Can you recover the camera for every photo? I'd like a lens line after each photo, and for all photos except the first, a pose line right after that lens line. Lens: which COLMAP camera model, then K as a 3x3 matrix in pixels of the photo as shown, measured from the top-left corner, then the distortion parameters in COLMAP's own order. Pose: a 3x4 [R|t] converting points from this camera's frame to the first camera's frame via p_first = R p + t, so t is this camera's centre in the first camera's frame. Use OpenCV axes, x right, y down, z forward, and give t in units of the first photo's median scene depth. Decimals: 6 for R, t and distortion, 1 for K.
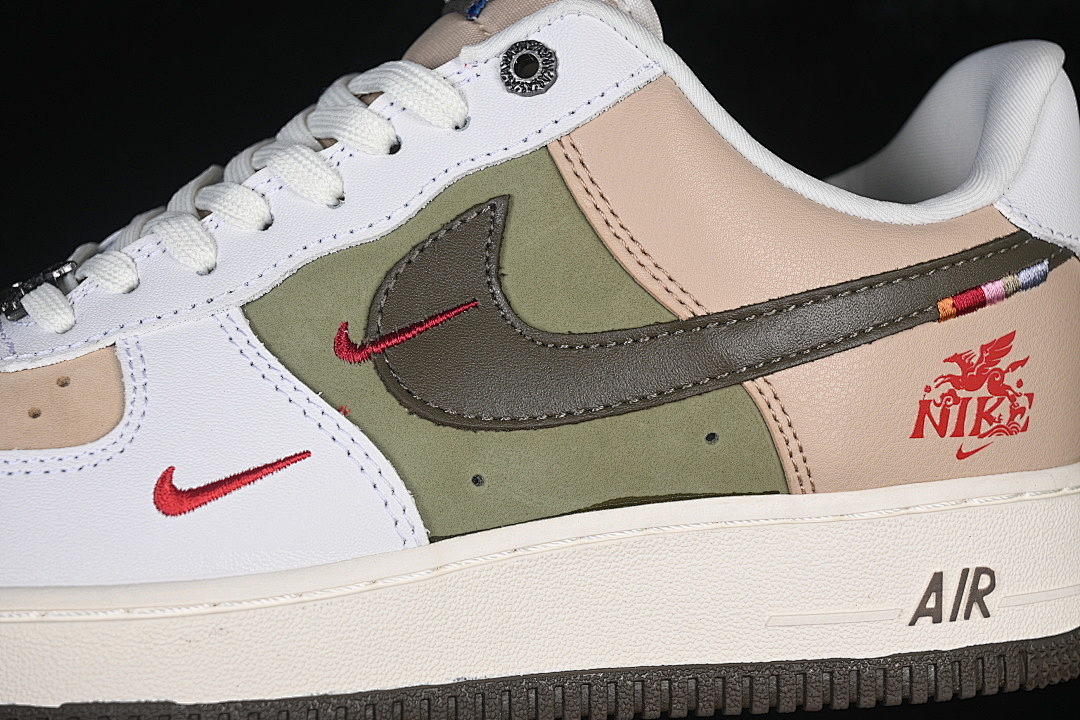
lens RADIAL K [[2392.2, 0, 535.6], [0, 2392.2, 364.4], [0, 0, 1]] dist [0.057003, 0.000000]
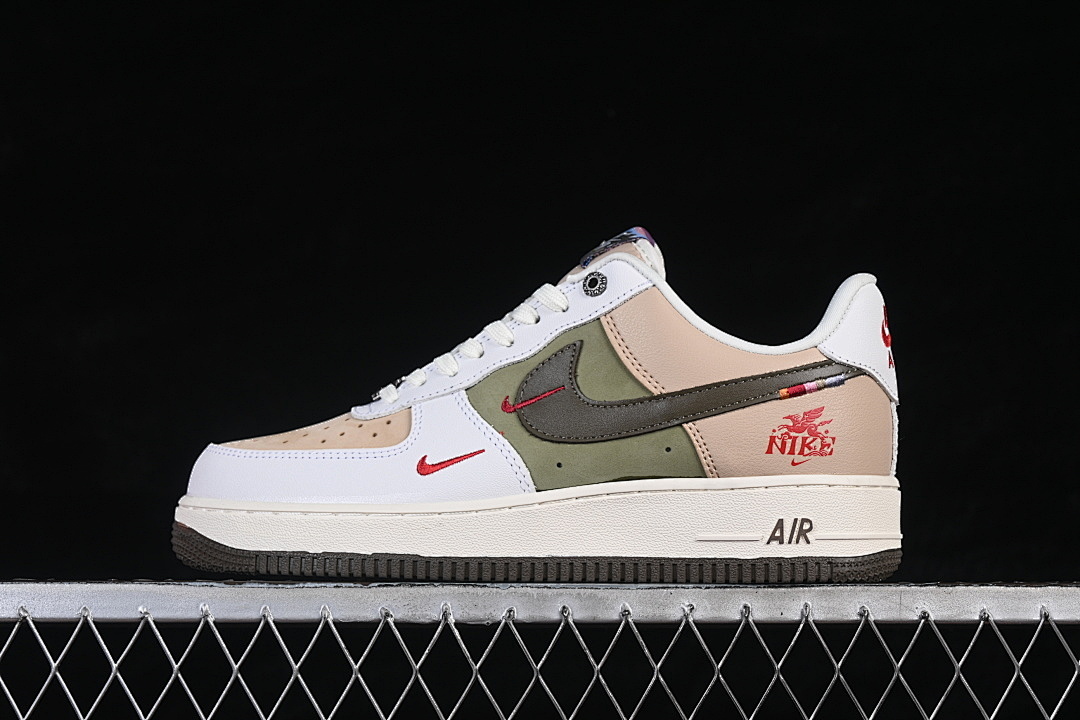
lens RADIAL K [[2392.2, 0, 540.4], [0, 2392.2, 357.2], [0, 0, 1]] dist [0.057003, 0.000000]
pose [[0.955126, -0.005209, -0.296154, 0.605129], [-0.042795, 0.986928, -0.155377, 0.289579], [0.293092, 0.161078, 0.942418, -1.090513]]
